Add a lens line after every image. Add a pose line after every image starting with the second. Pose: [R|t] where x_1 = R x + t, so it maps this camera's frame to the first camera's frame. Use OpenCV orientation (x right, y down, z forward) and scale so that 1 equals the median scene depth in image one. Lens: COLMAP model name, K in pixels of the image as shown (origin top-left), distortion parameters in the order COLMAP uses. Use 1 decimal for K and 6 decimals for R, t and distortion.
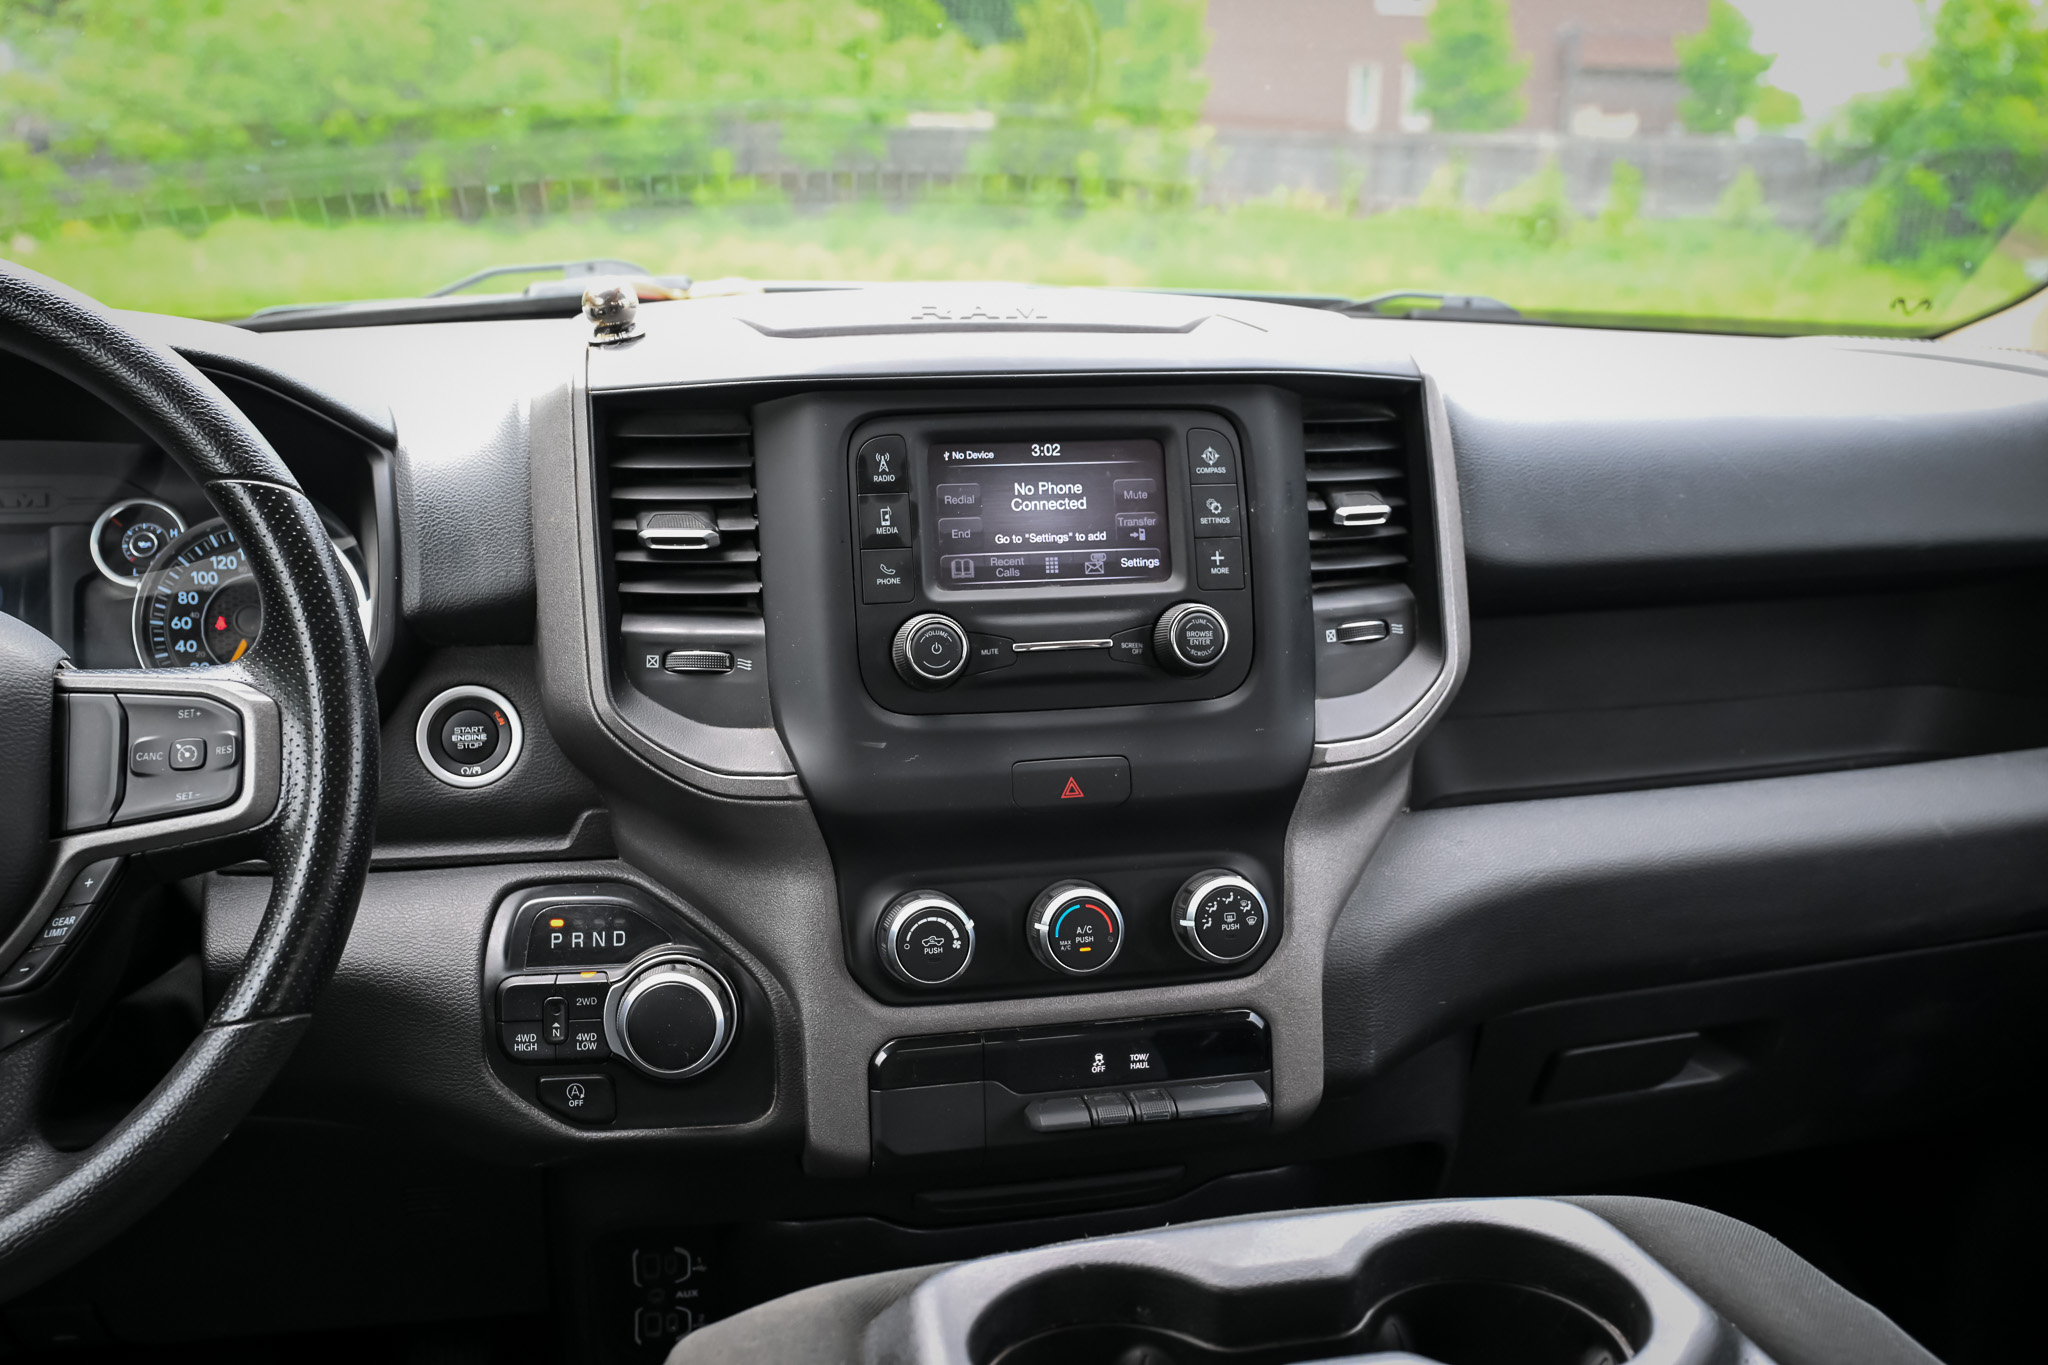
lens RADIAL K [[2041.3, 0, 1017.3], [0, 2041.3, 675.7], [0, 0, 1]] dist [0.013811, 0.000000]
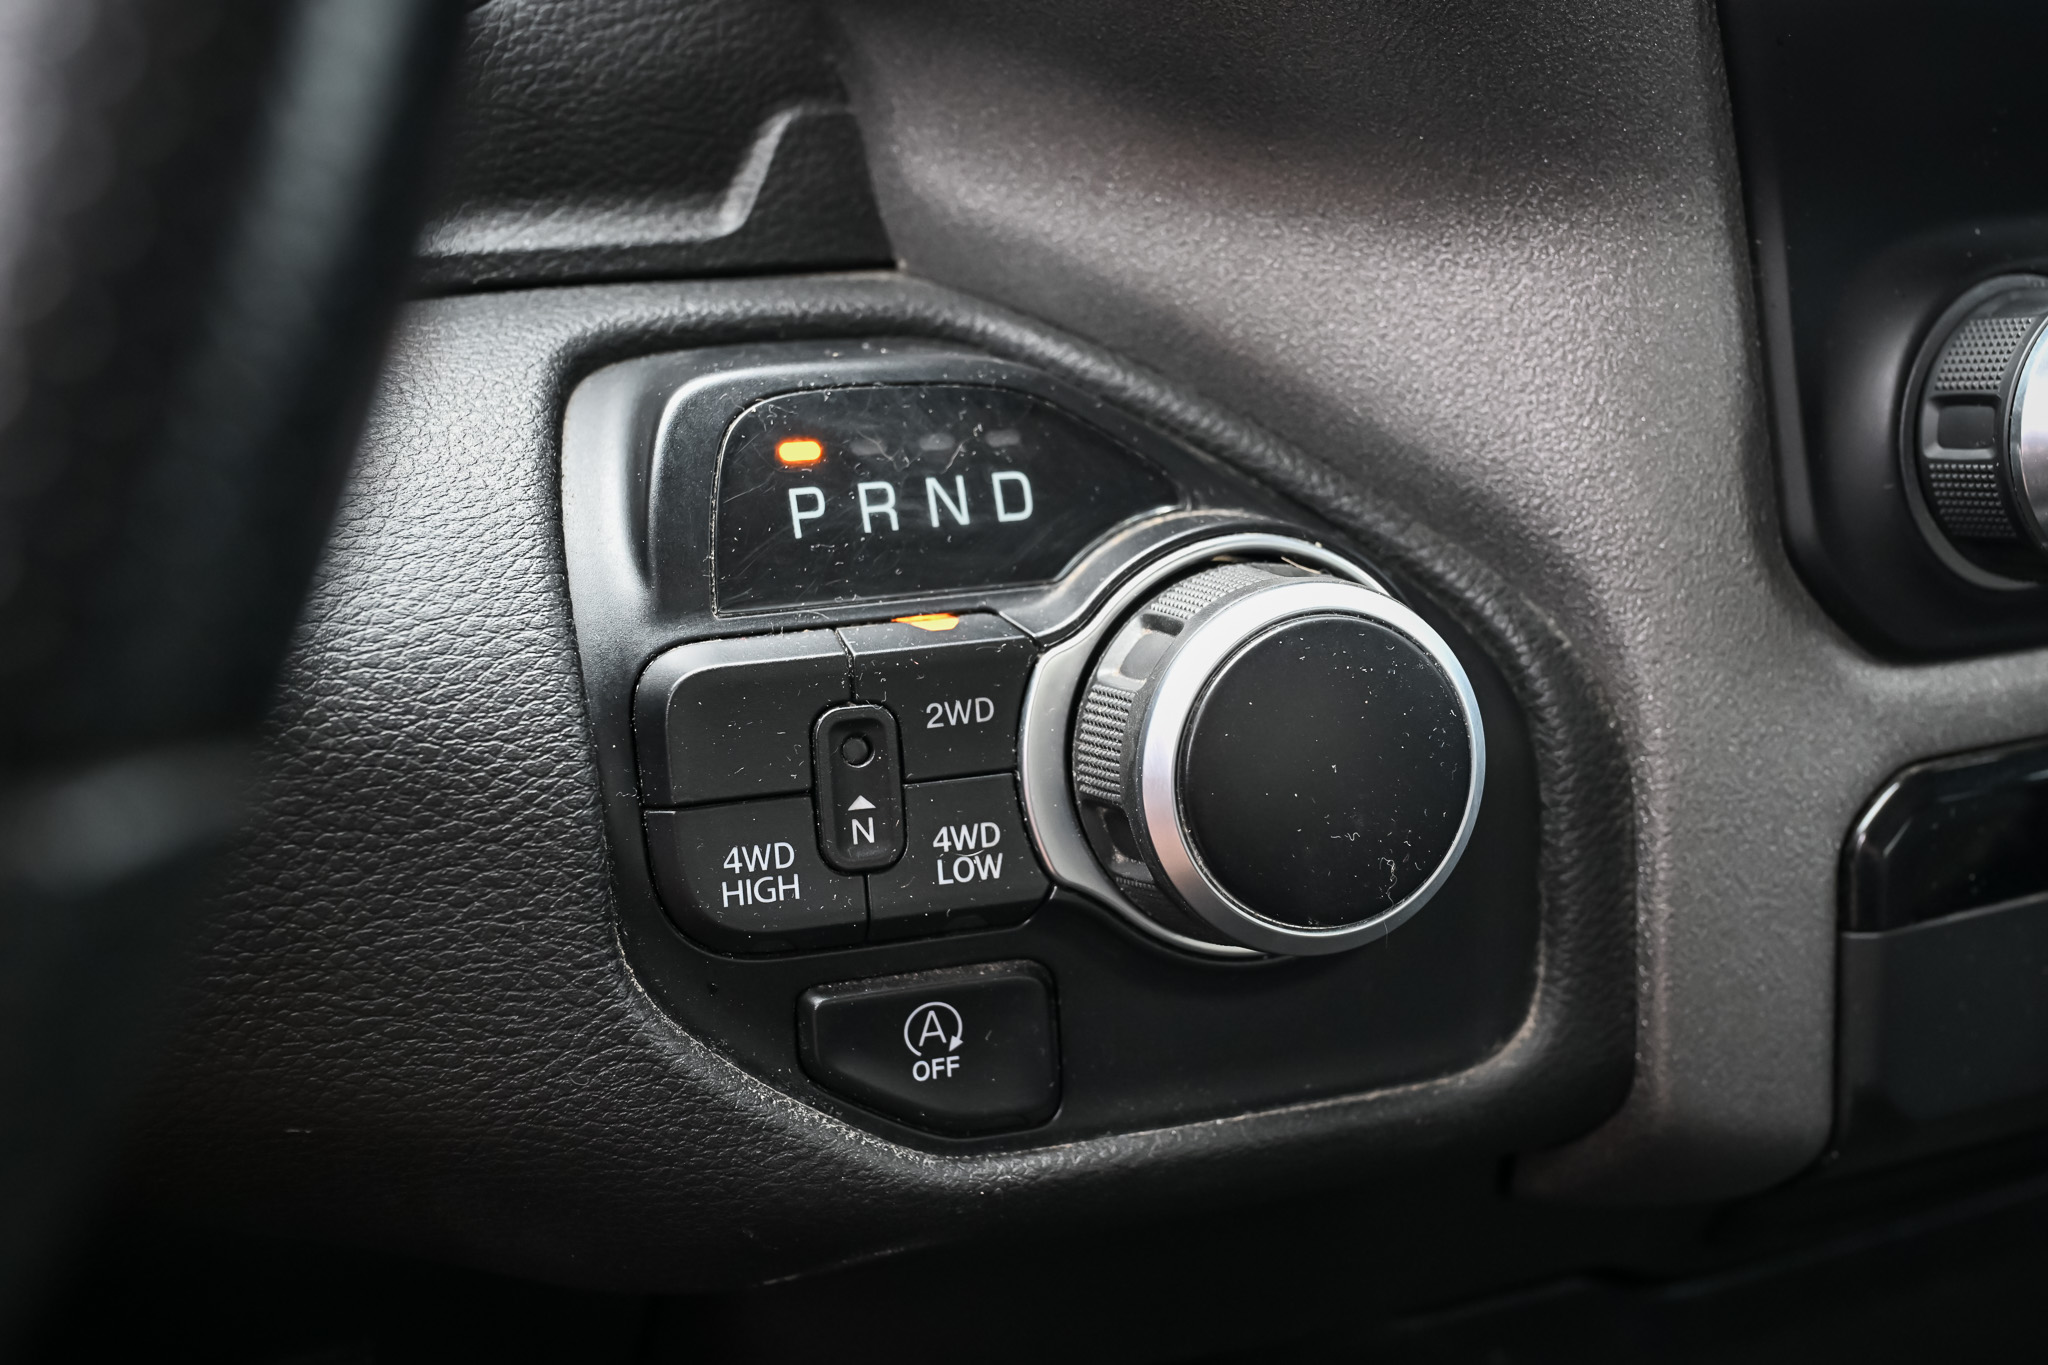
lens RADIAL K [[2376.6, 0, 1026.2], [0, 2376.6, 687.4], [0, 0, 1]] dist [-0.011855, 0.000000]
pose [[0.978747, -0.068964, 0.193127, -0.257714], [0.046173, 0.991685, 0.120123, 0.114149], [-0.199805, -0.108653, 0.973793, 0.663348]]
